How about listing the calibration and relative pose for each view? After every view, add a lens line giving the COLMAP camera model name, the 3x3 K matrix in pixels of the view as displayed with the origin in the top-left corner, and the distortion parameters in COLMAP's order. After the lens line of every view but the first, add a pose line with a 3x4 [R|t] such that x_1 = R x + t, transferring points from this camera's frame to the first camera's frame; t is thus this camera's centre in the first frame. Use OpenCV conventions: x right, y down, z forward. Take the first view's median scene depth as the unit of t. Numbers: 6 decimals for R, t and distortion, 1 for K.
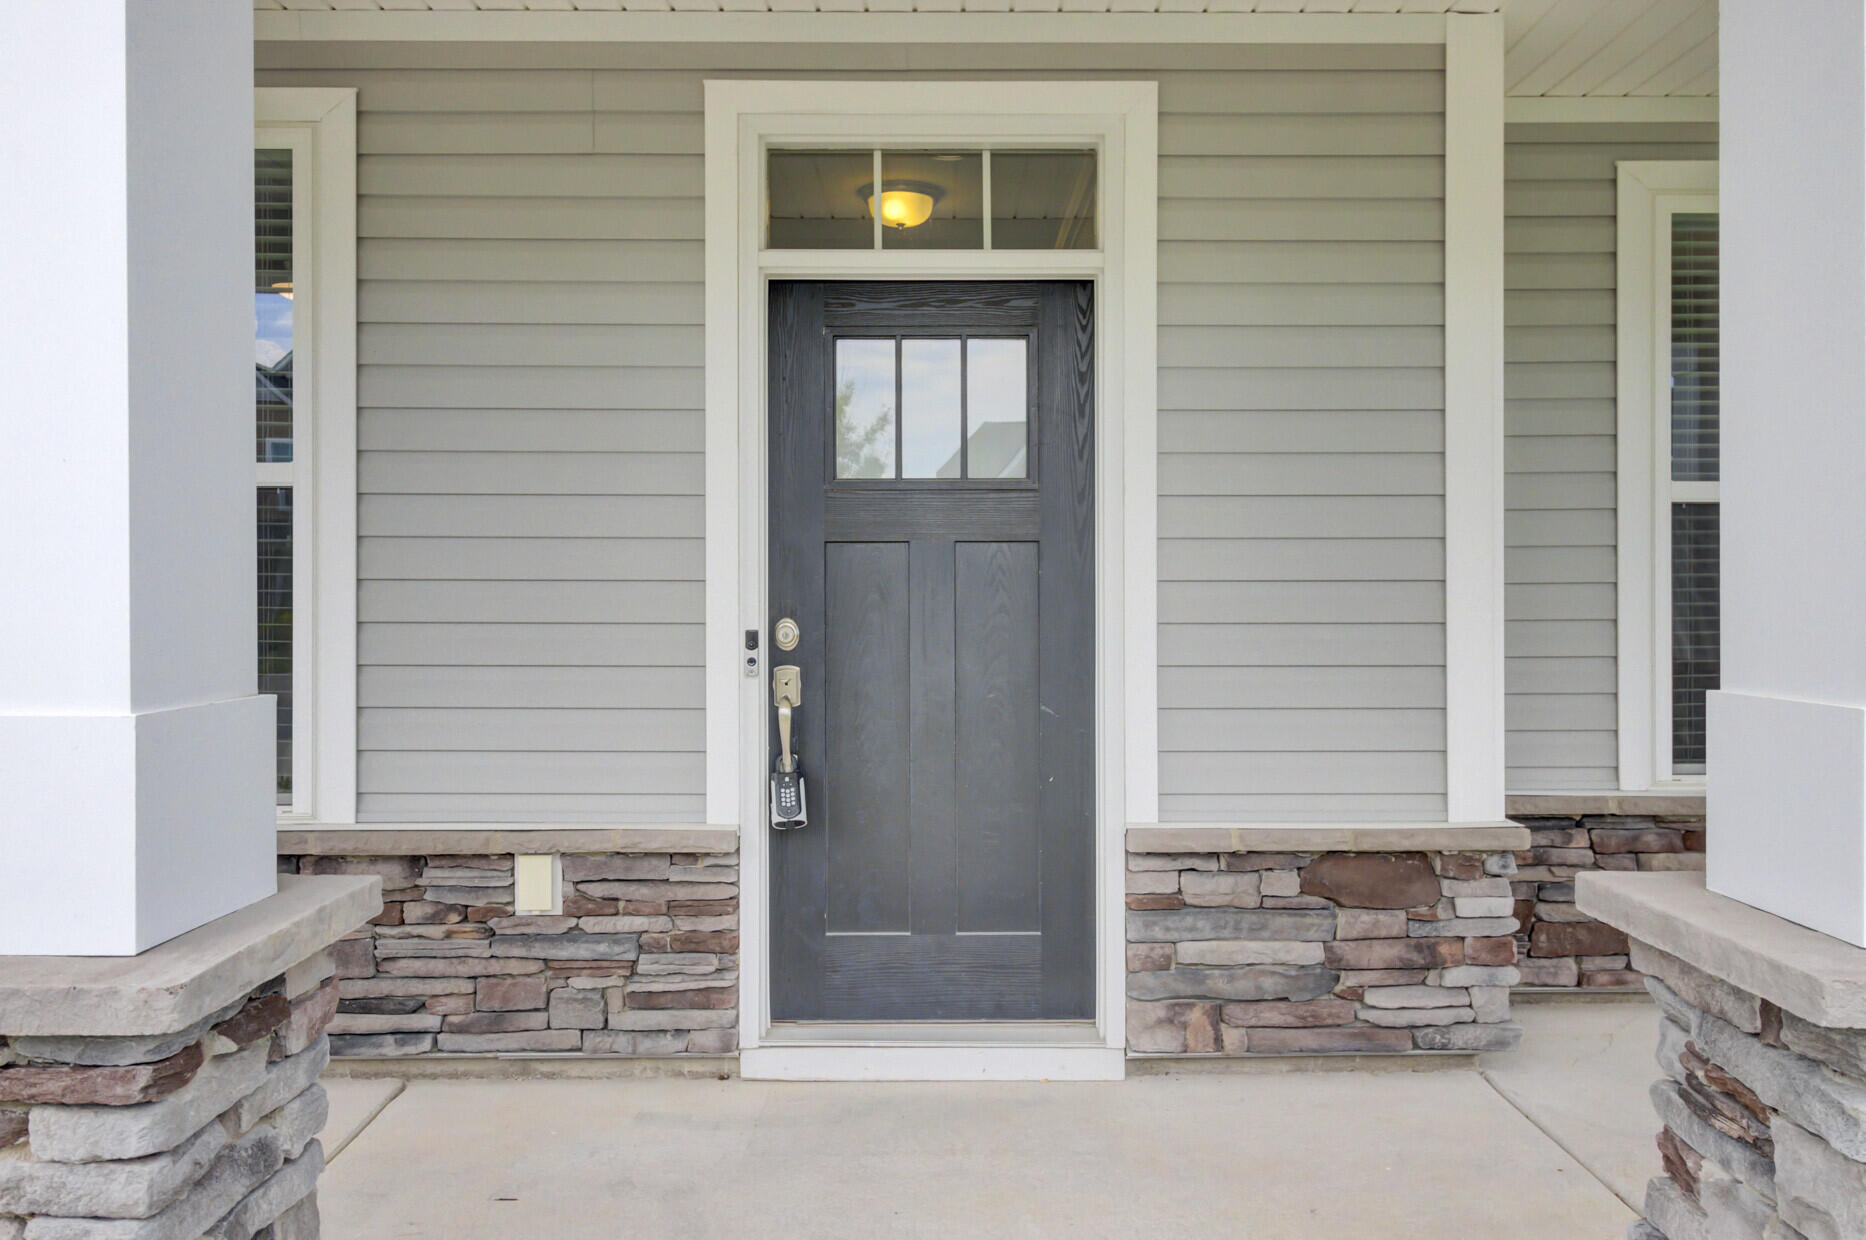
lens RADIAL K [[1305.2, 0, 887.7], [0, 1305.2, 617.7], [0, 0, 1]] dist [0.003669, 0.007867]
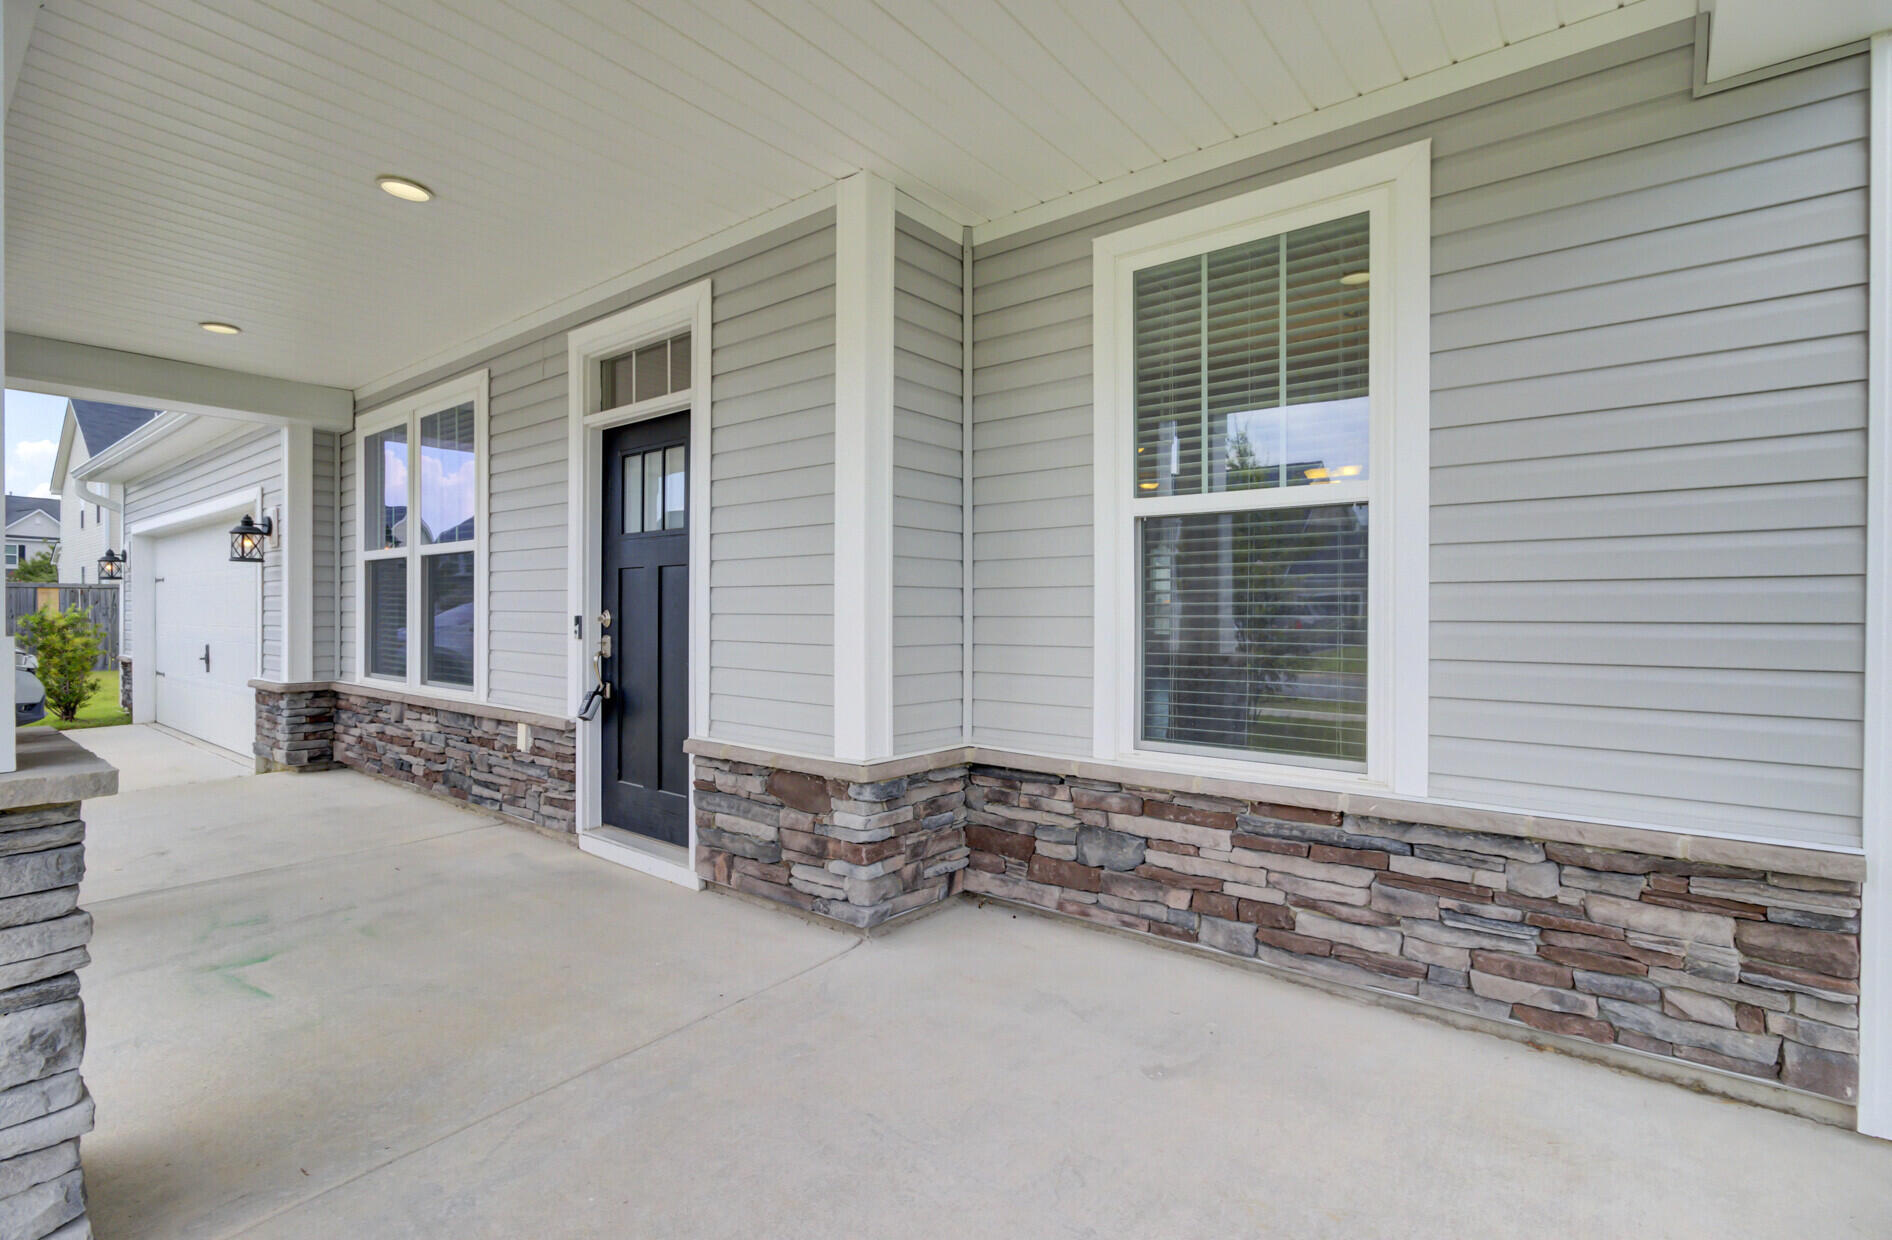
lens RADIAL K [[895.9, 0, 935.2], [0, 895.9, 620.2], [0, 0, 1]] dist [-0.005065, -0.000003]
pose [[0.768294, 0.013786, -0.639949, 1.134516], [0.001953, 0.999713, 0.023880, -0.015269], [0.640094, -0.019597, 0.768046, 0.328066]]
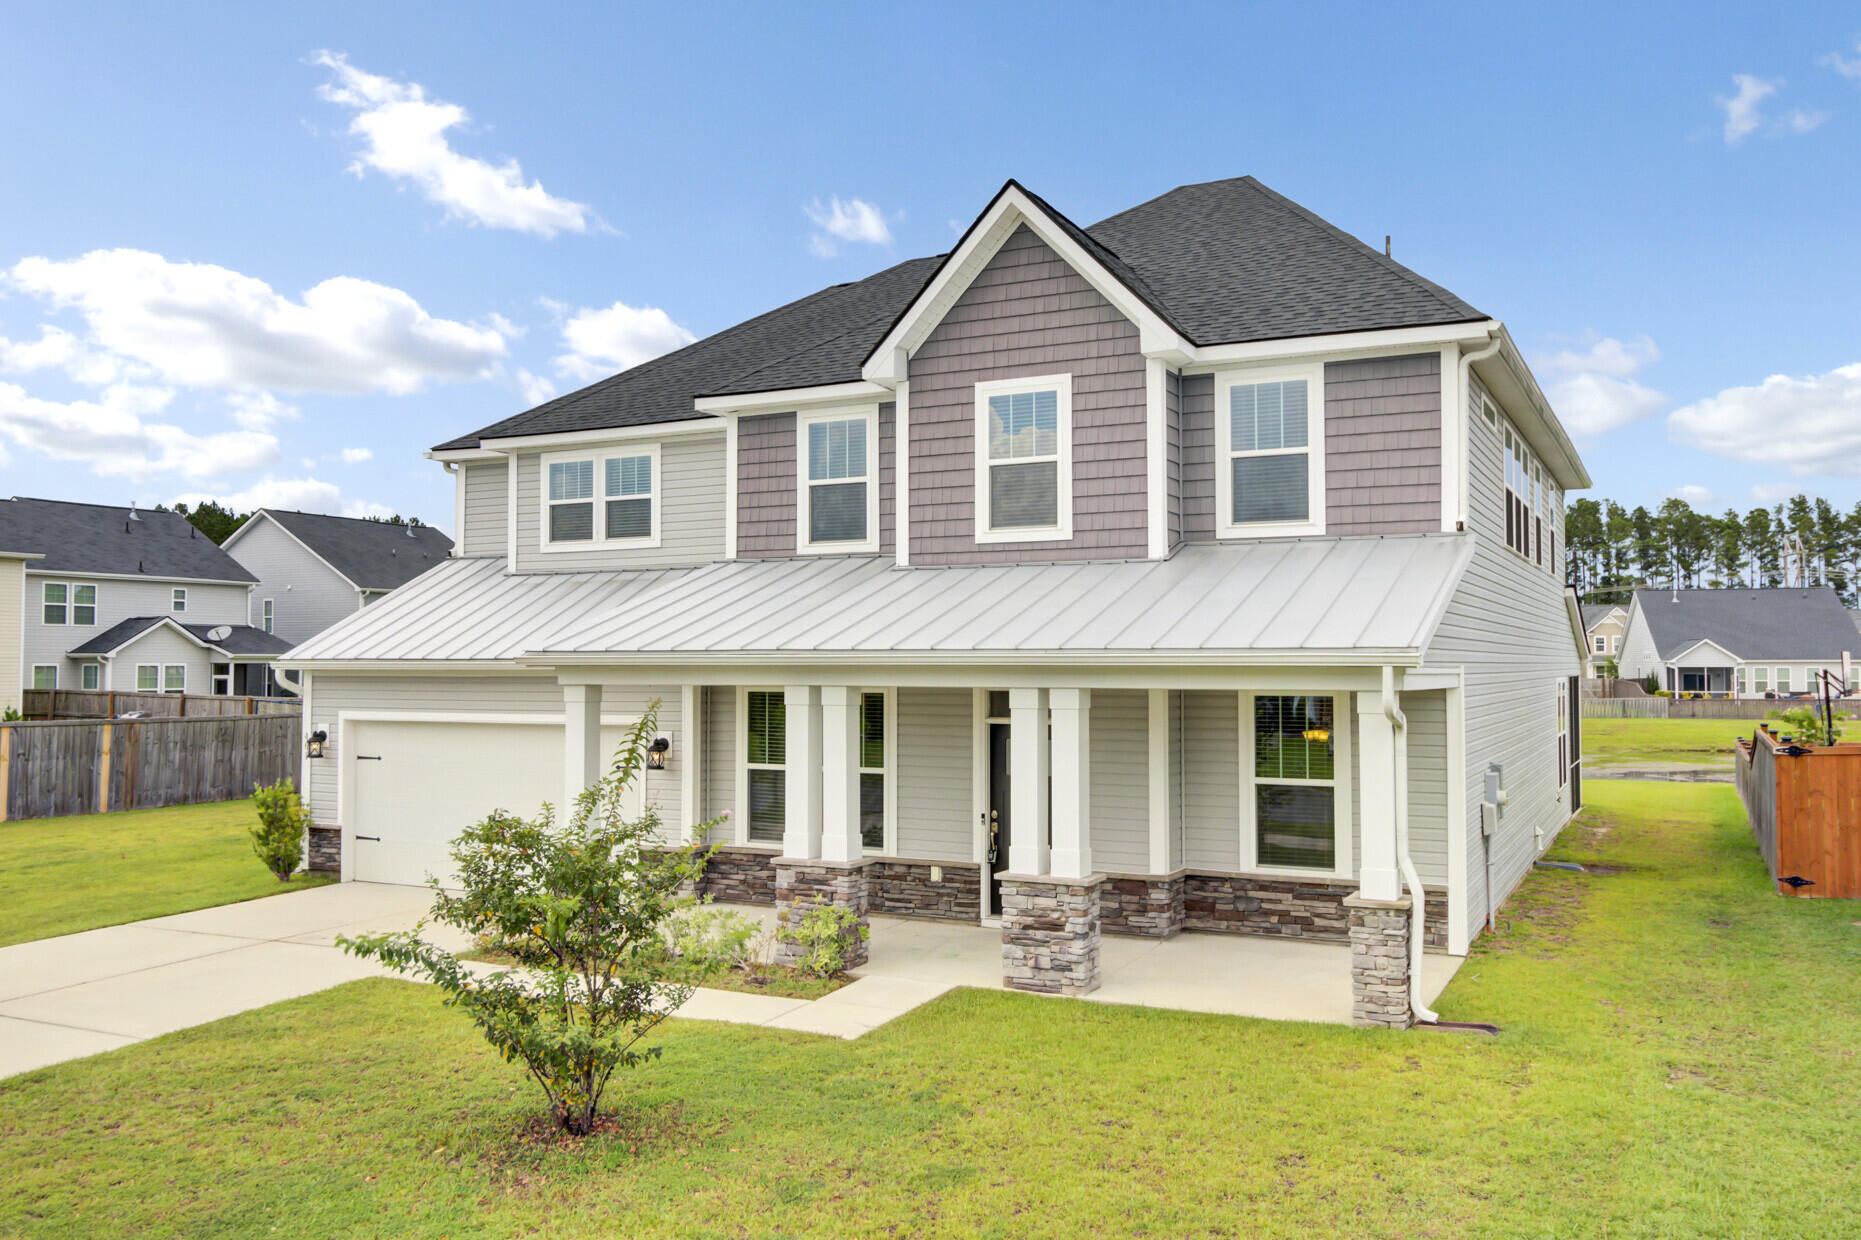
lens RADIAL K [[1479.1, 0, 928.6], [0, 1479.1, 609.6], [0, 0, 1]] dist [0.003490, -0.002588]
pose [[0.885996, -0.015287, -0.463441, 1.862168], [0.001482, 0.999545, -0.030138, -0.480425], [0.463691, 0.026015, 0.885615, -3.118366]]
